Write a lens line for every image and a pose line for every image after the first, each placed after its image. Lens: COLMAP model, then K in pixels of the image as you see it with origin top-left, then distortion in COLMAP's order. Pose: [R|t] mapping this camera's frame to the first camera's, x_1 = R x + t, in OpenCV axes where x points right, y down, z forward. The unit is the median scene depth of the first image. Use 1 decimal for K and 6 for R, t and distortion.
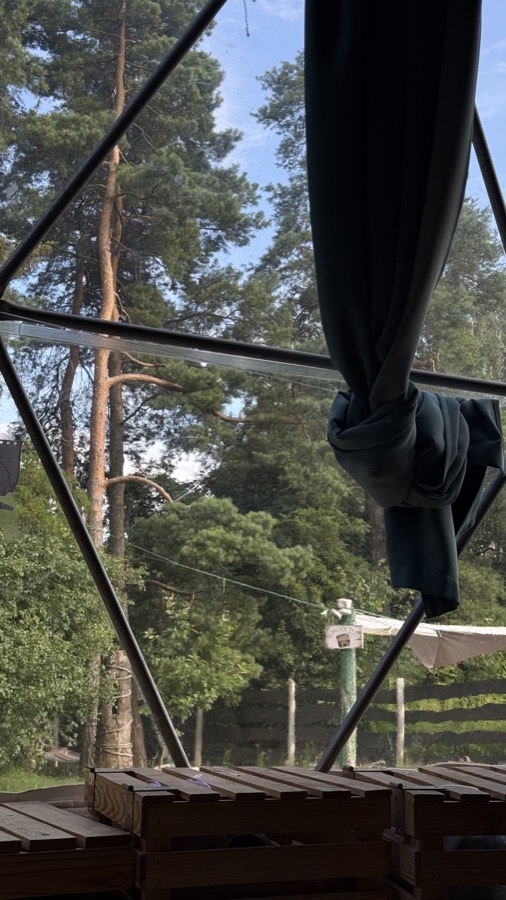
lens RADIAL K [[1267.8, 0, 253.0], [0, 1267.8, 450.0], [0, 0, 1]] dist [0.125963, -0.036712]
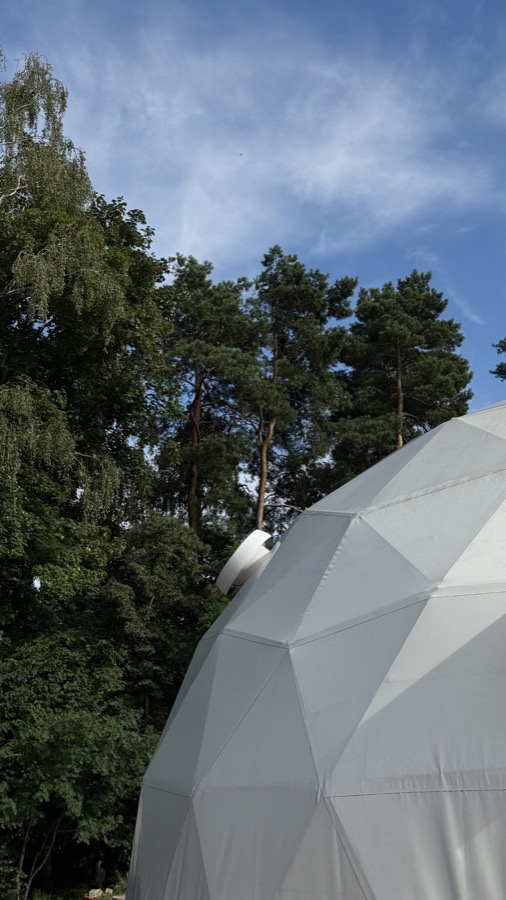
lens RADIAL K [[1293.0, 0, 253.4], [0, 1293.0, 426.4], [0, 0, 1]] dist [0.111804, 0.033152]
pose [[0.981212, -0.070904, -0.179431, -0.005868], [0.054892, 0.994181, -0.092686, -0.103188], [0.184958, 0.081096, 0.979395, -0.396631]]
